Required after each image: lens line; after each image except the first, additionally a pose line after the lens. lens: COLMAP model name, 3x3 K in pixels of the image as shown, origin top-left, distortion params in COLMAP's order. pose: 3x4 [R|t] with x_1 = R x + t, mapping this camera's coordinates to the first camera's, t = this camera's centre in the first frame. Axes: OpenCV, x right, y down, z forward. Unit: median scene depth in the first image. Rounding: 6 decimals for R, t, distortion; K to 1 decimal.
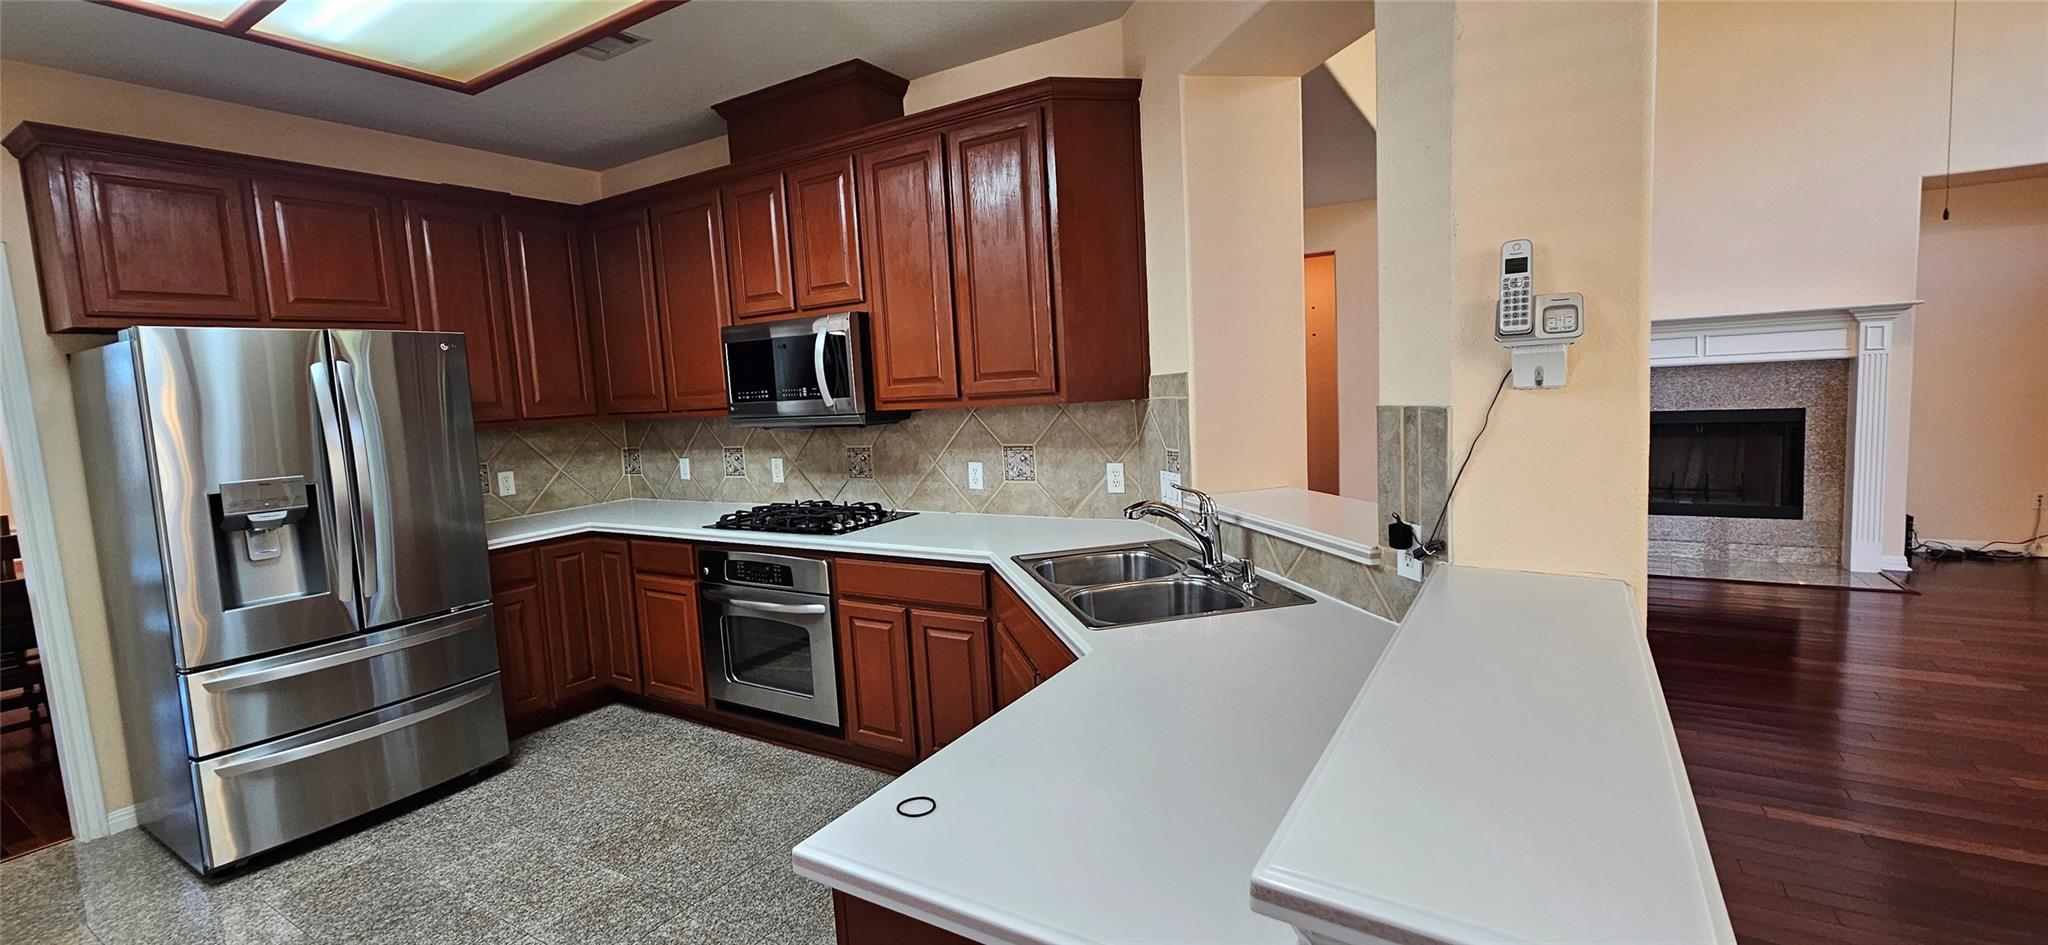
lens RADIAL K [[835.6, 0, 1021.6], [0, 835.6, 461.0], [0, 0, 1]] dist [0.002532, -0.000386]
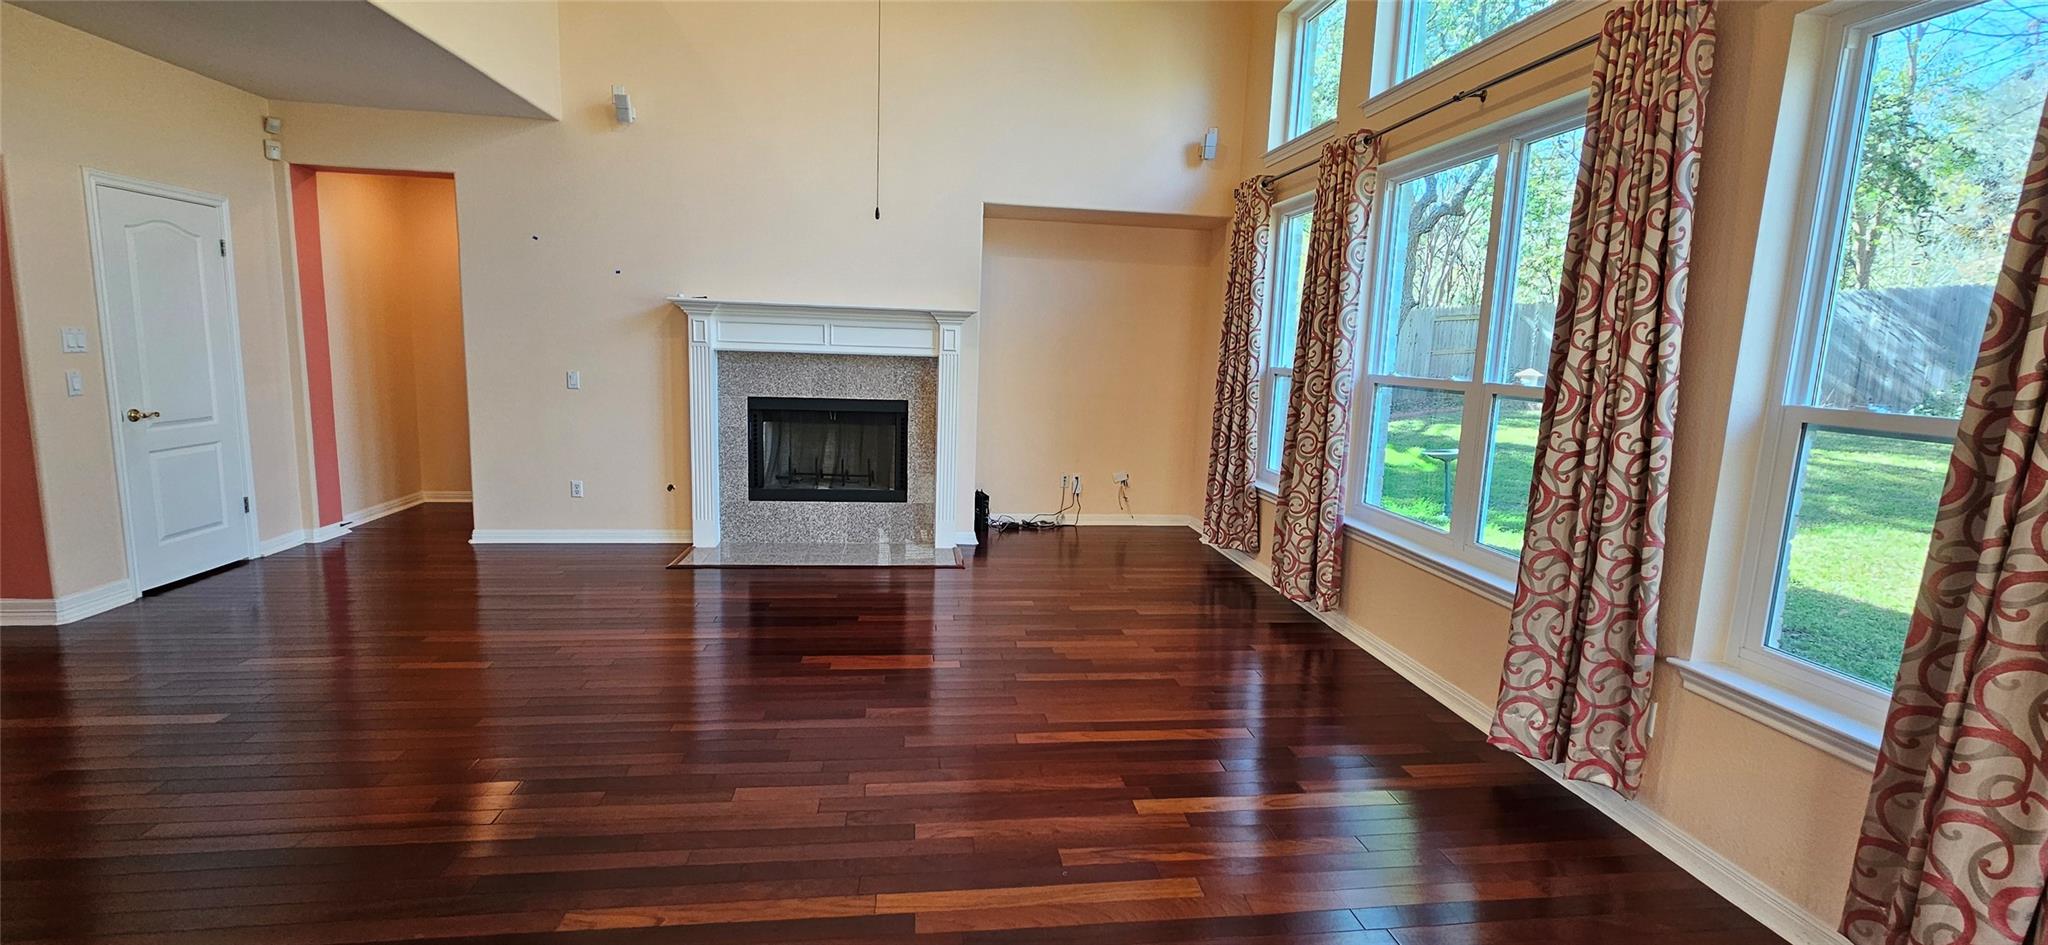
lens RADIAL K [[835.6, 0, 1021.6], [0, 835.6, 461.0], [0, 0, 1]] dist [0.002532, -0.000386]
pose [[0.770509, -0.007970, 0.637379, 0.538500], [-0.016301, 0.999348, 0.032203, -0.032341], [-0.637220, -0.035203, 0.769877, 0.105556]]
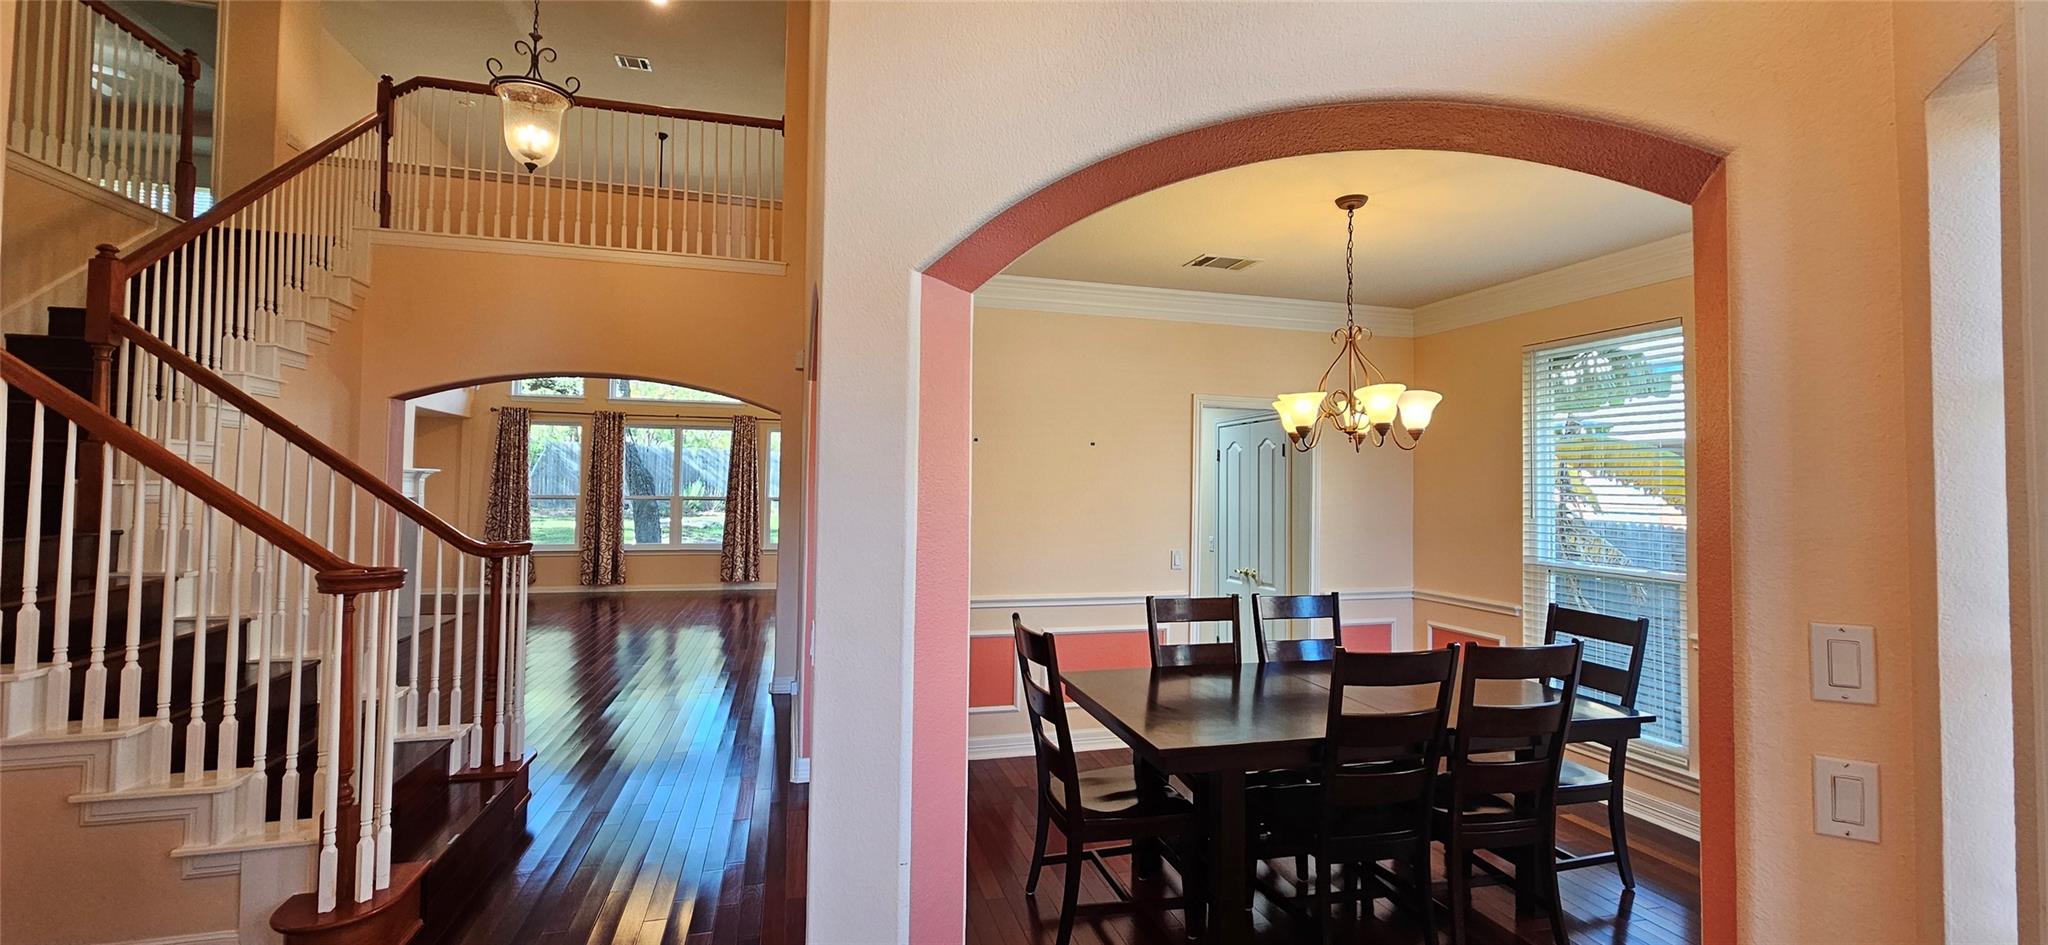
lens RADIAL K [[845.9, 0, 1022.8], [0, 845.9, 456.9], [0, 0, 1]] dist [0.001909, 0.000237]
pose [[-0.726993, 0.069860, 0.683082, -1.774397], [0.092453, 0.995711, -0.003437, -0.119611], [-0.680392, 0.060655, -0.730334, 2.072316]]
